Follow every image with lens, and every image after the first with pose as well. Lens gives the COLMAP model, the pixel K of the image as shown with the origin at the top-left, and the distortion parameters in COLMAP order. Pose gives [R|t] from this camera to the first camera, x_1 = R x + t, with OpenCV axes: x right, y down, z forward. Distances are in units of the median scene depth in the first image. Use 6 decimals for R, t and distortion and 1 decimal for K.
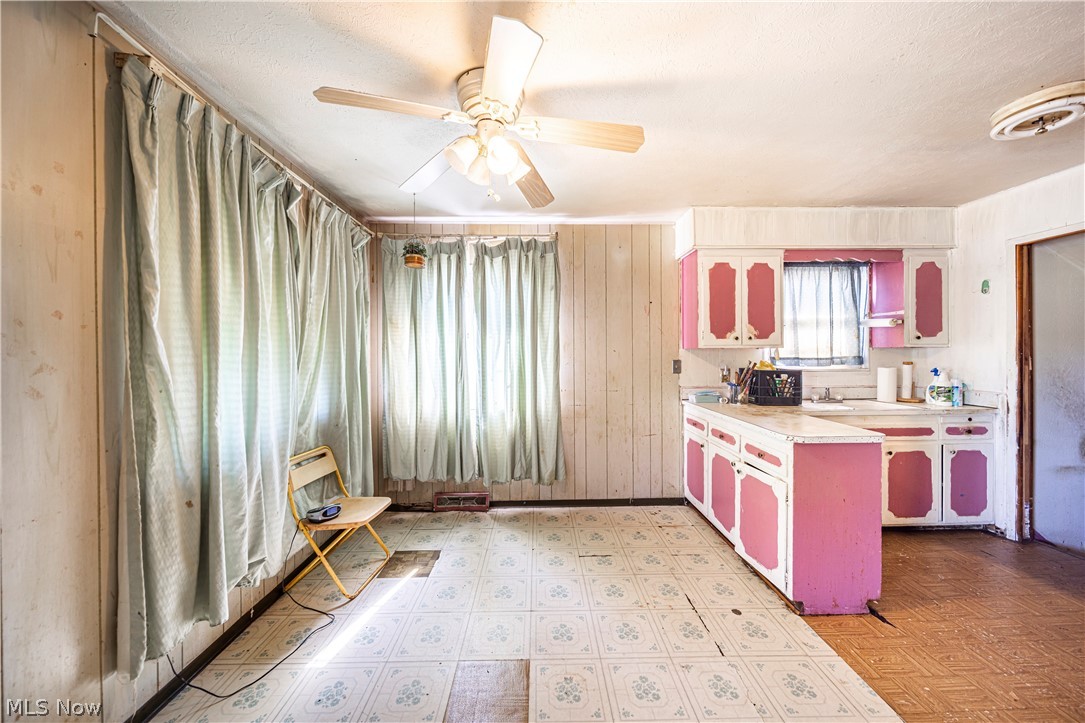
lens RADIAL K [[374.1, 0, 544.8], [0, 374.1, 358.0], [0, 0, 1]] dist [0.000616, 0.000109]
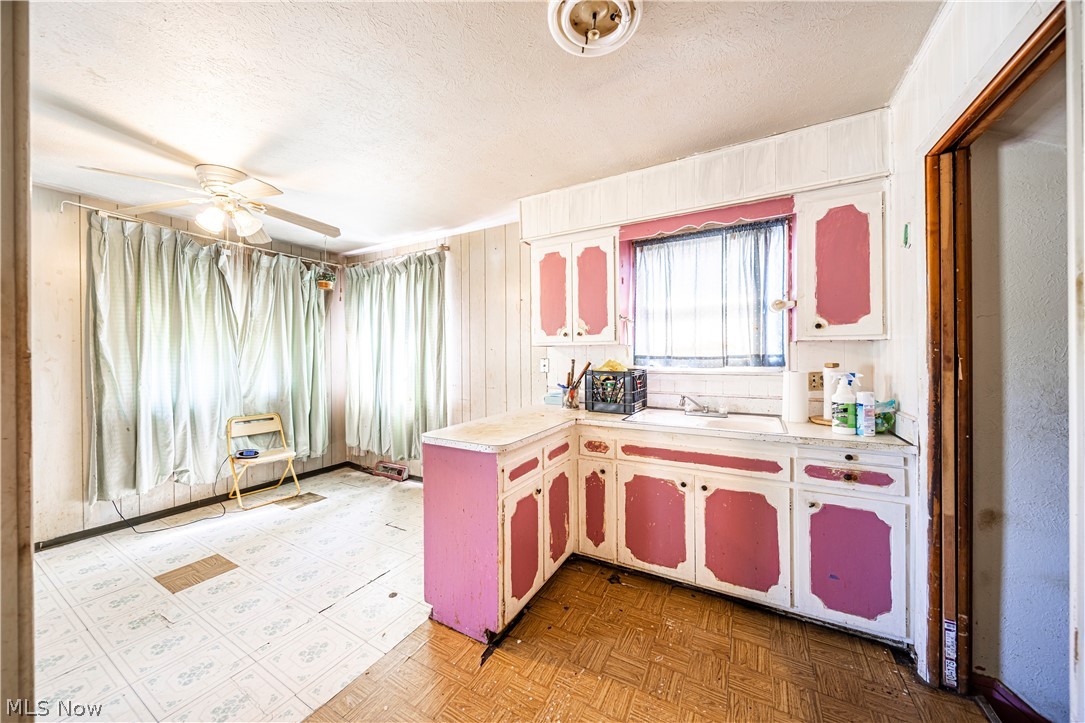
lens RADIAL K [[374.1, 0, 543.9], [0, 374.1, 358.5], [0, 0, 1]] dist [0.000616, 0.000109]
pose [[0.862436, 0.005497, -0.506136, 0.981028], [-0.003306, 0.999981, 0.005228, 0.000127], [0.506155, -0.002835, 0.862438, 0.209949]]
